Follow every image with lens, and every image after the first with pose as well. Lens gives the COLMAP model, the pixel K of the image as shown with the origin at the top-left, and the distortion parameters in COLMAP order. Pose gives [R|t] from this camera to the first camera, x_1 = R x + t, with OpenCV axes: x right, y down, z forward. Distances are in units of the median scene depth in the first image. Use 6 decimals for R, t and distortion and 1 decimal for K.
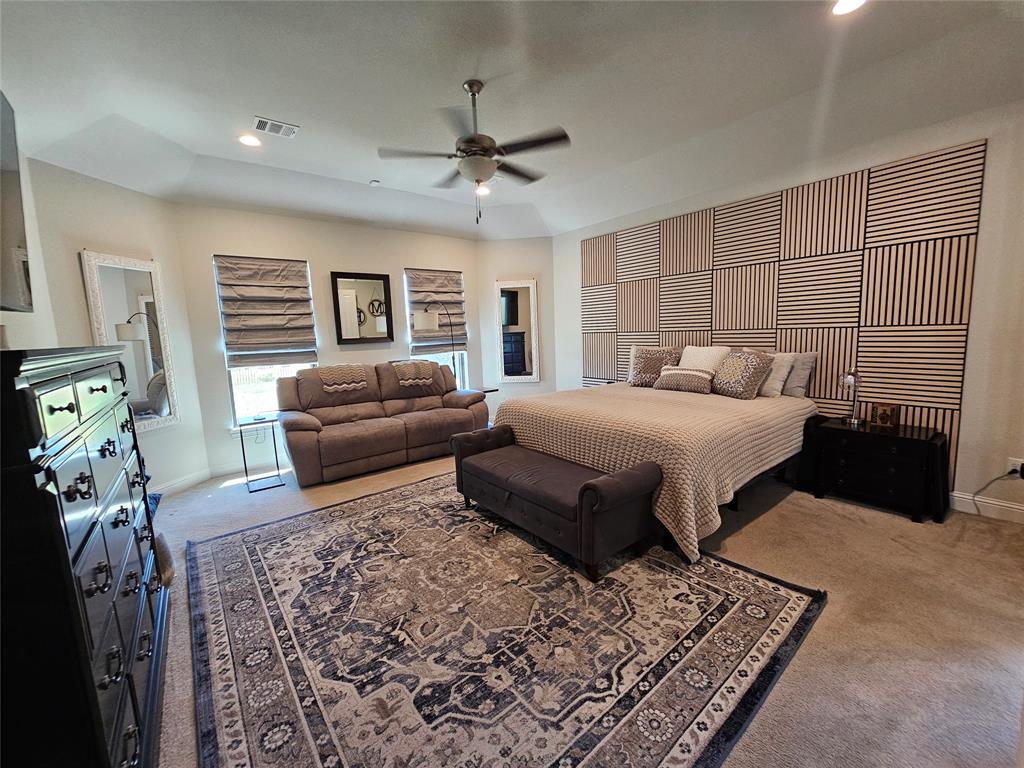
lens RADIAL K [[415.4, 0, 511.5], [0, 415.4, 384.5], [0, 0, 1]] dist [-0.013705, -0.000145]
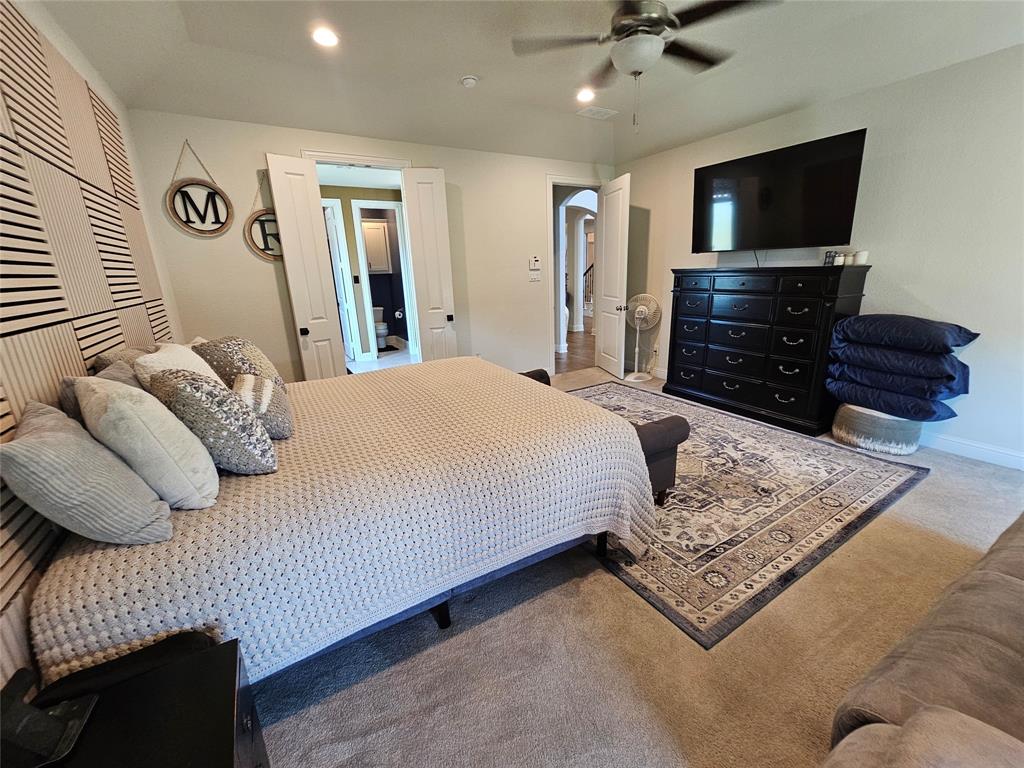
lens RADIAL K [[415.4, 0, 515.1], [0, 415.4, 381.1], [0, 0, 1]] dist [-0.013705, -0.000145]
pose [[-0.989139, 0.038440, 0.141866, 0.057974], [0.089545, 0.922998, 0.374241, -0.299433], [-0.116556, 0.382879, -0.916416, 2.110518]]
